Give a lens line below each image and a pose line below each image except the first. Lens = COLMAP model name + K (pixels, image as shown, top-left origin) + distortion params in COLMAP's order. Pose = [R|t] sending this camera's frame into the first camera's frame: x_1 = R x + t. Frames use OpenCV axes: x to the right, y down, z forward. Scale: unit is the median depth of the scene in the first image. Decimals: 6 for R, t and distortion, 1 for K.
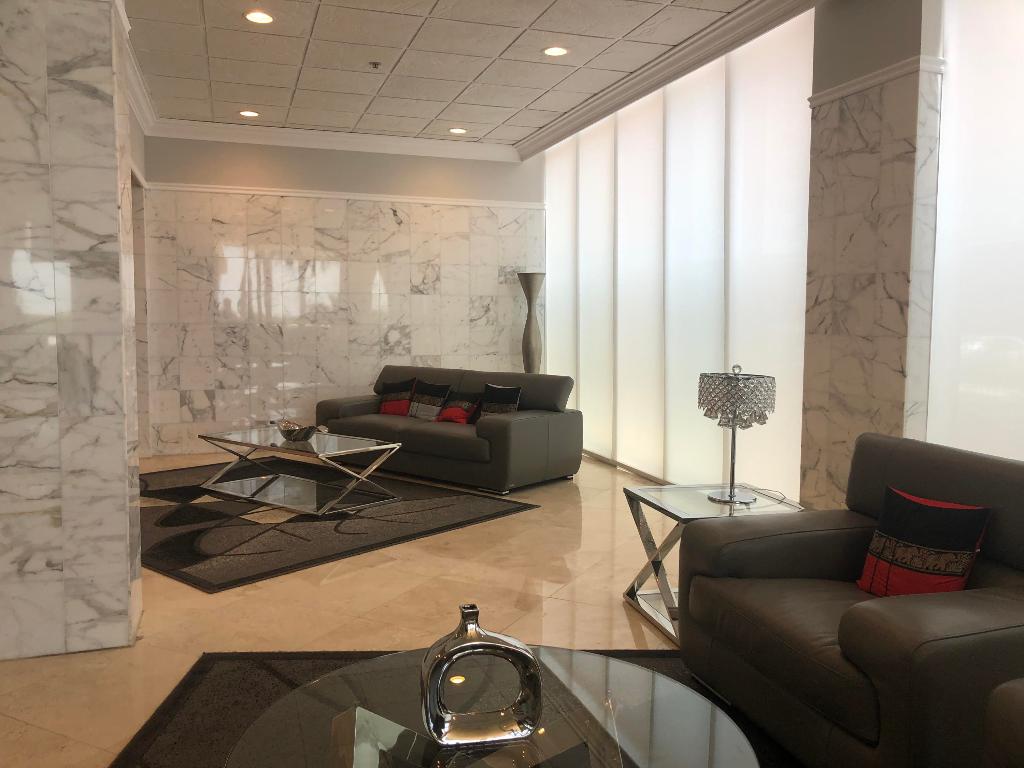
lens RADIAL K [[842.1, 0, 513.7], [0, 842.1, 382.7], [0, 0, 1]] dist [0.015933, 0.001964]
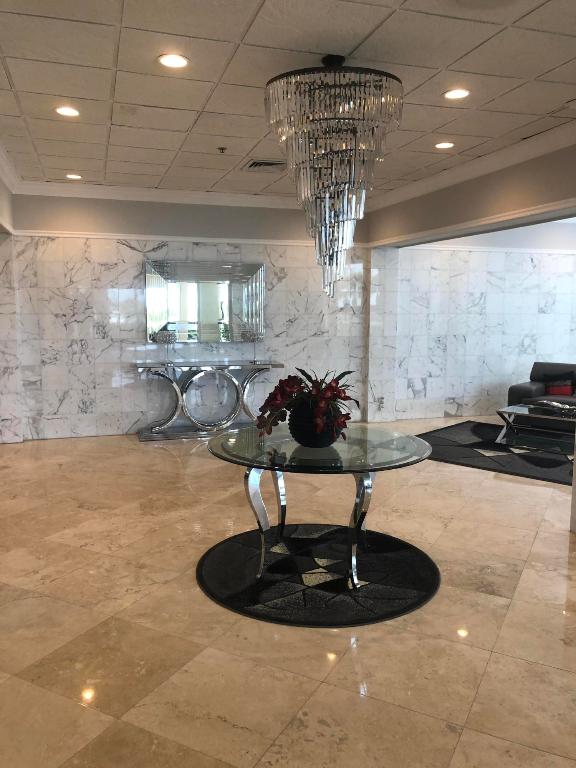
lens RADIAL K [[631.6, 0, 287.2], [0, 631.6, 384.5], [0, 0, 1]] dist [0.015933, 0.001964]
pose [[0.999570, -0.002347, -0.029234, -0.561060], [0.003519, 0.999189, 0.040105, -0.025957], [0.029116, -0.040191, 0.998768, -0.163391]]
